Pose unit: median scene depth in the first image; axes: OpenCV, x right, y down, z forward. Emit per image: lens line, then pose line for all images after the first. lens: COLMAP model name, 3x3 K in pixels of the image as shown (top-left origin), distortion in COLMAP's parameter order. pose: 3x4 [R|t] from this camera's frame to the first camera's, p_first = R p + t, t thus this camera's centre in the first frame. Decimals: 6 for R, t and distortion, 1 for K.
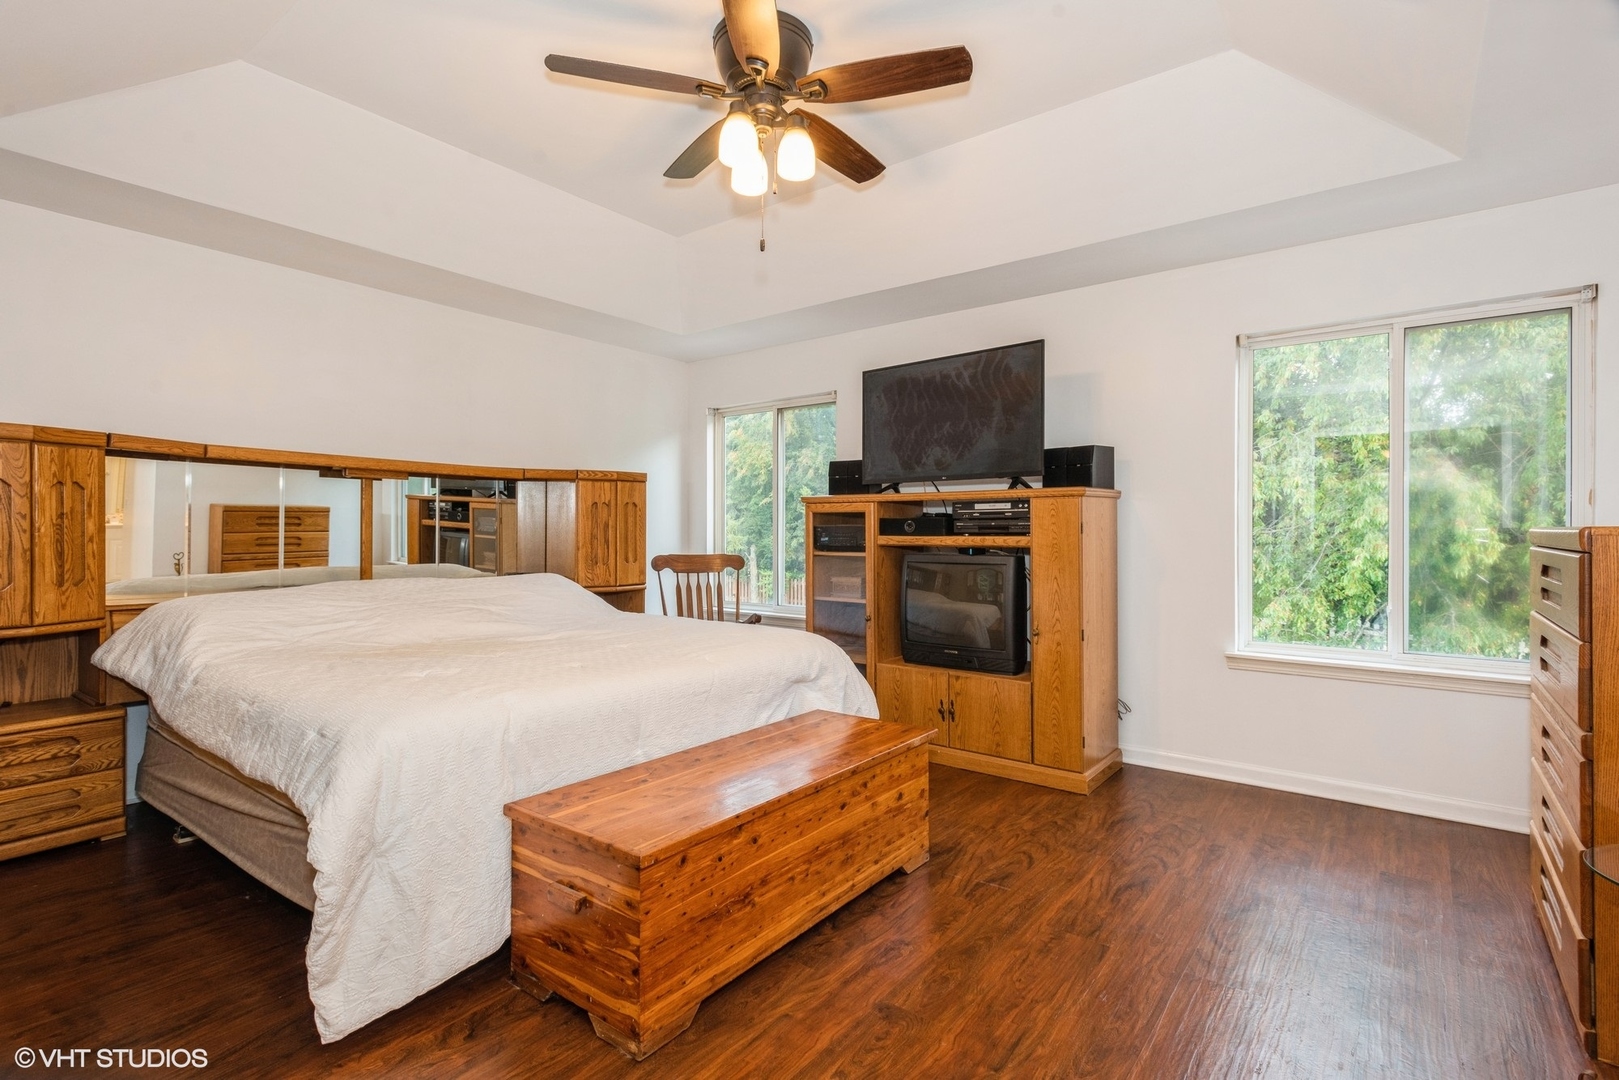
lens RADIAL K [[773.2, 0, 817.6], [0, 773.2, 532.4], [0, 0, 1]] dist [0.019156, -0.000154]
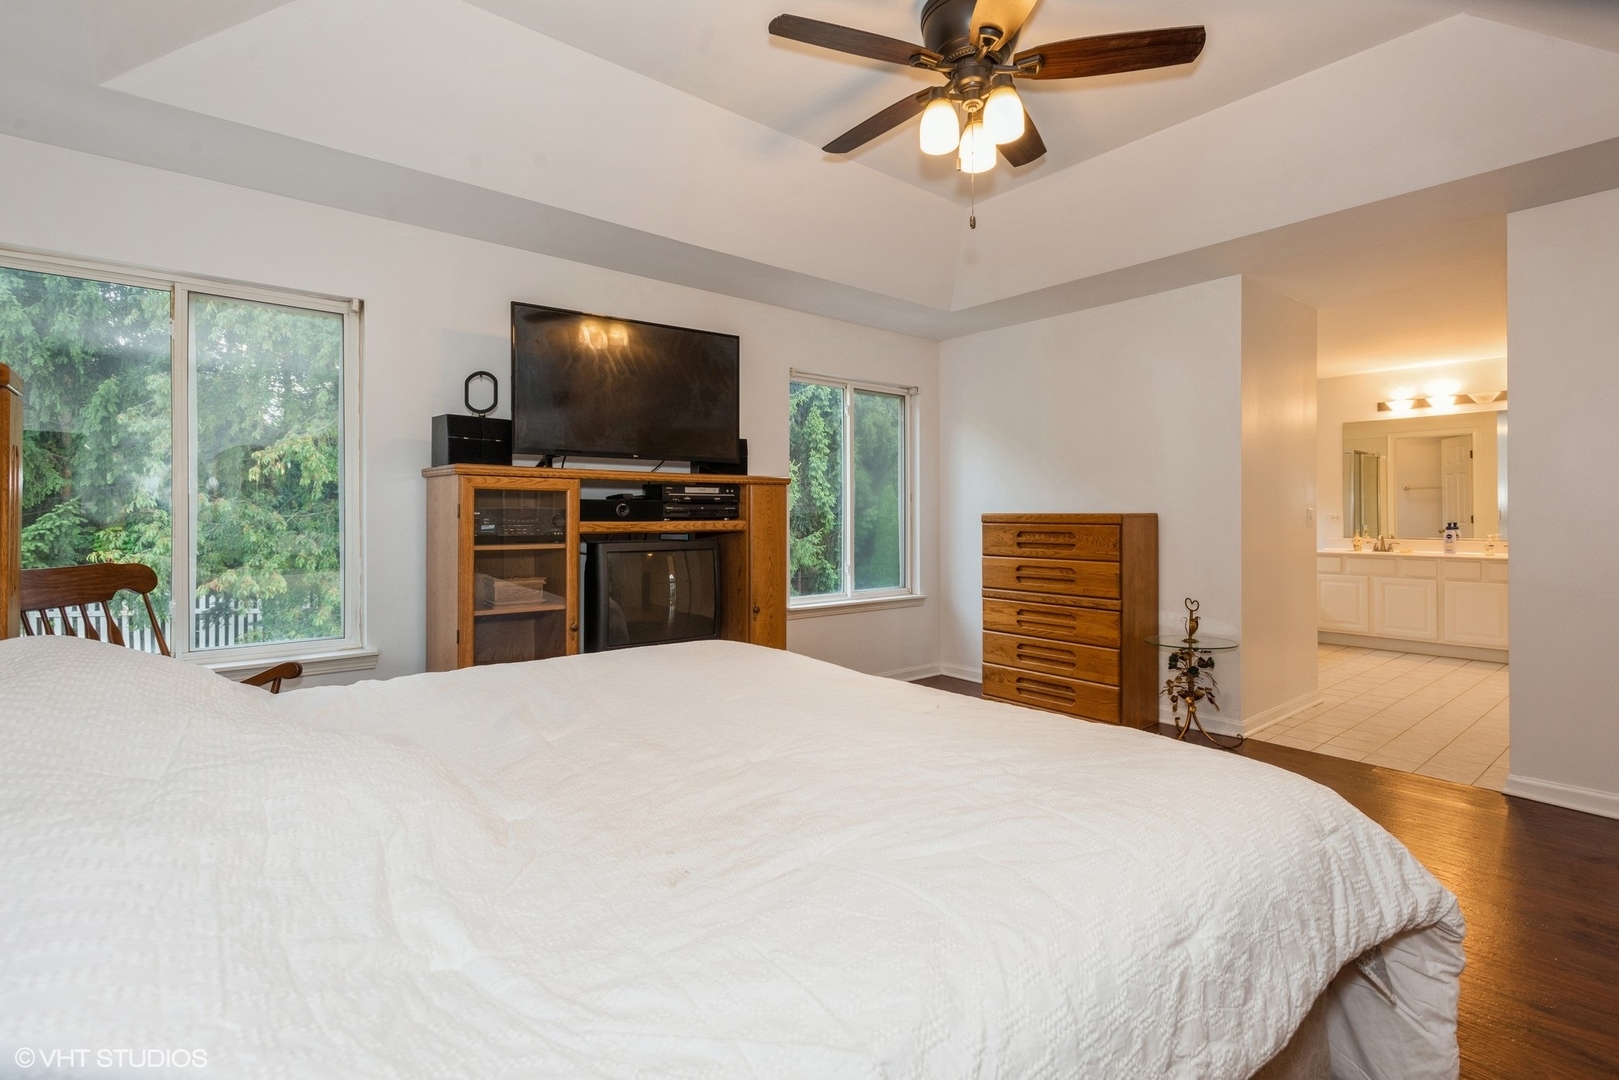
lens RADIAL K [[773.2, 0, 817.6], [0, 773.2, 532.4], [0, 0, 1]] dist [0.019156, -0.000154]
pose [[0.235262, -0.018893, 0.971748, -0.678651], [0.003937, 0.999821, 0.018486, 0.002056], [-0.971924, -0.000523, 0.235294, 0.607263]]
